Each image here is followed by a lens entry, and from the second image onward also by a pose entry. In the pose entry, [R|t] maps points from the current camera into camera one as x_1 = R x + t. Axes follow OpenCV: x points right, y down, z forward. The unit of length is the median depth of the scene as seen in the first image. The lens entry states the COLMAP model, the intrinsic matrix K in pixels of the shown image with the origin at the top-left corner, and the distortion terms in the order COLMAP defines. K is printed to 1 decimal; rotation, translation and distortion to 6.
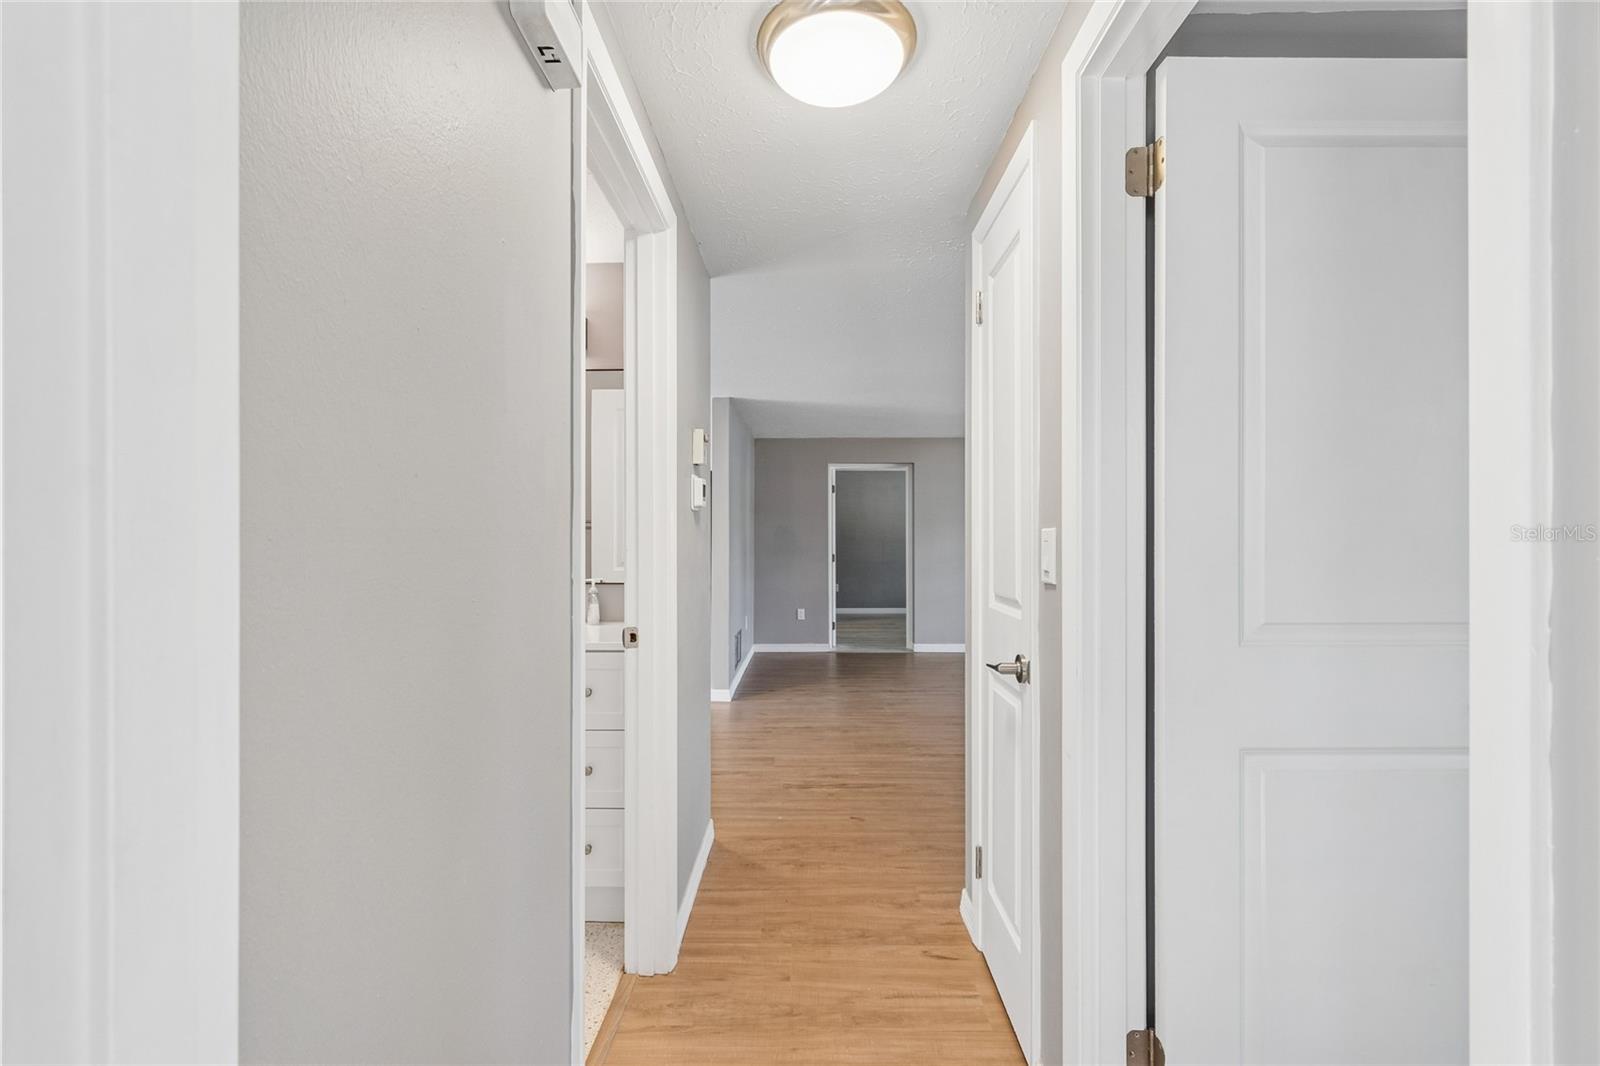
lens RADIAL K [[708.8, 0, 802.8], [0, 708.8, 532.5], [0, 0, 1]] dist [0.000789, -0.000212]
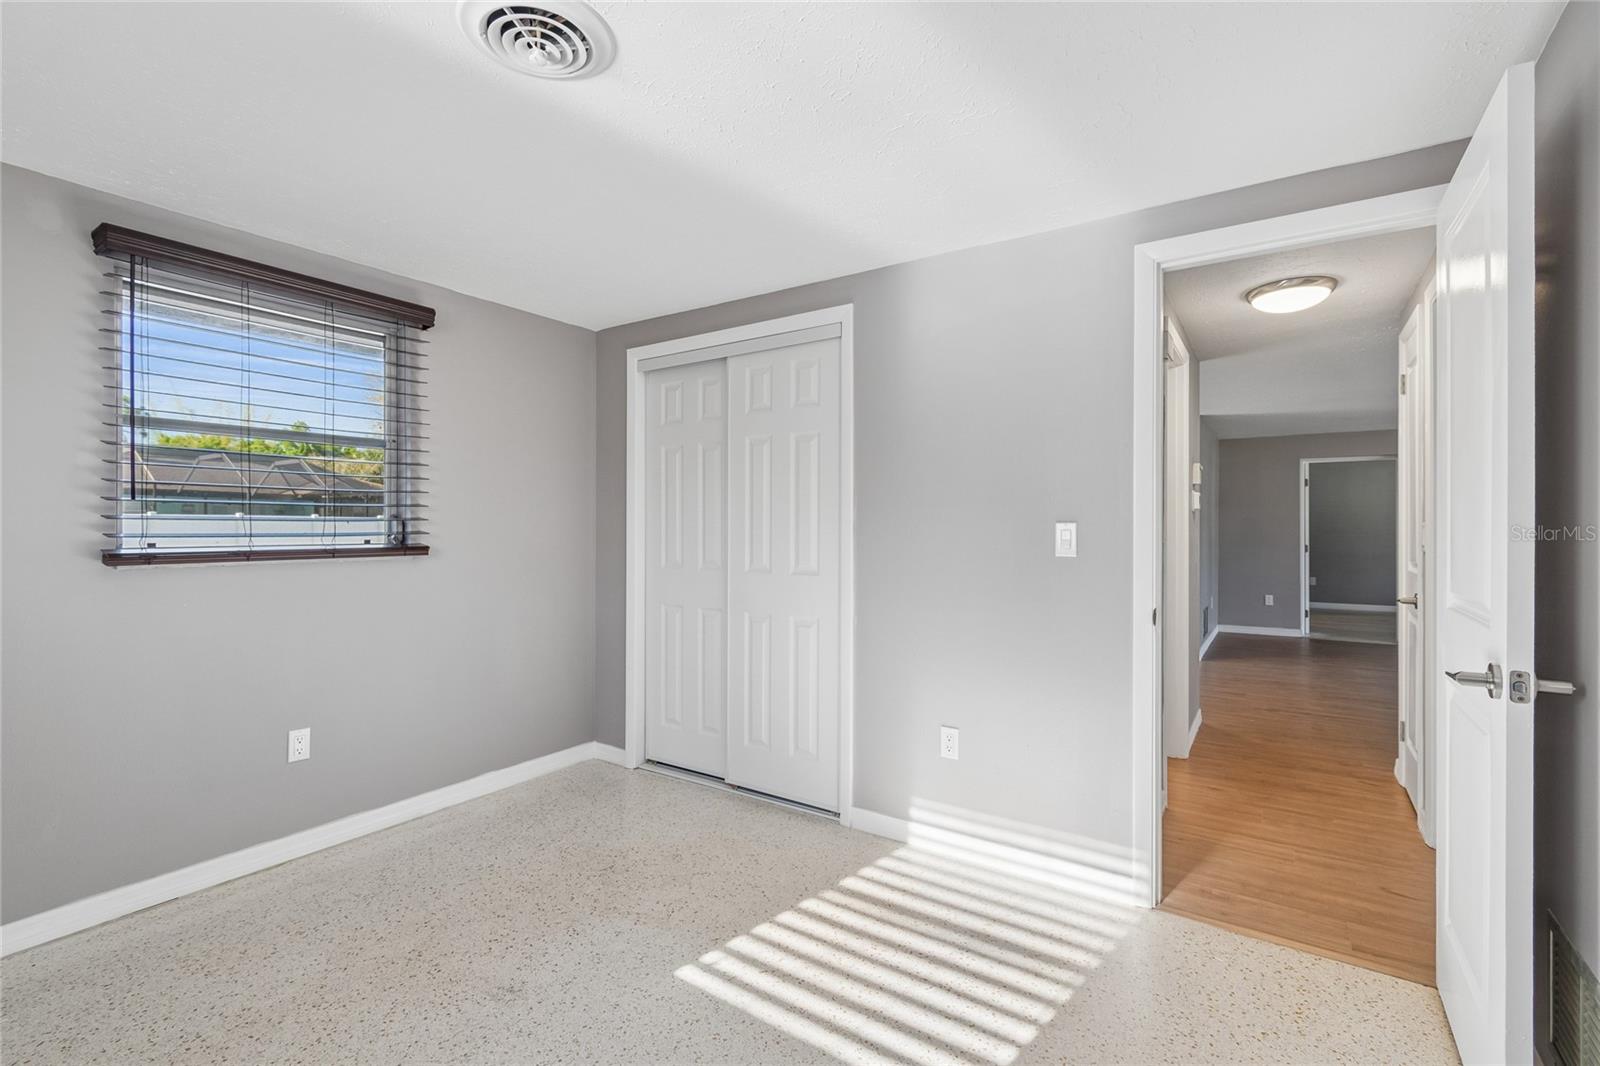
lens RADIAL K [[708.8, 0, 796.4], [0, 708.8, 525.6], [0, 0, 1]] dist [0.000789, -0.000212]
pose [[0.831030, -0.000685, -0.556228, 0.000307], [0.001000, 0.999999, 0.000263, 0.000560], [0.556227, -0.000775, 0.831030, -0.329415]]
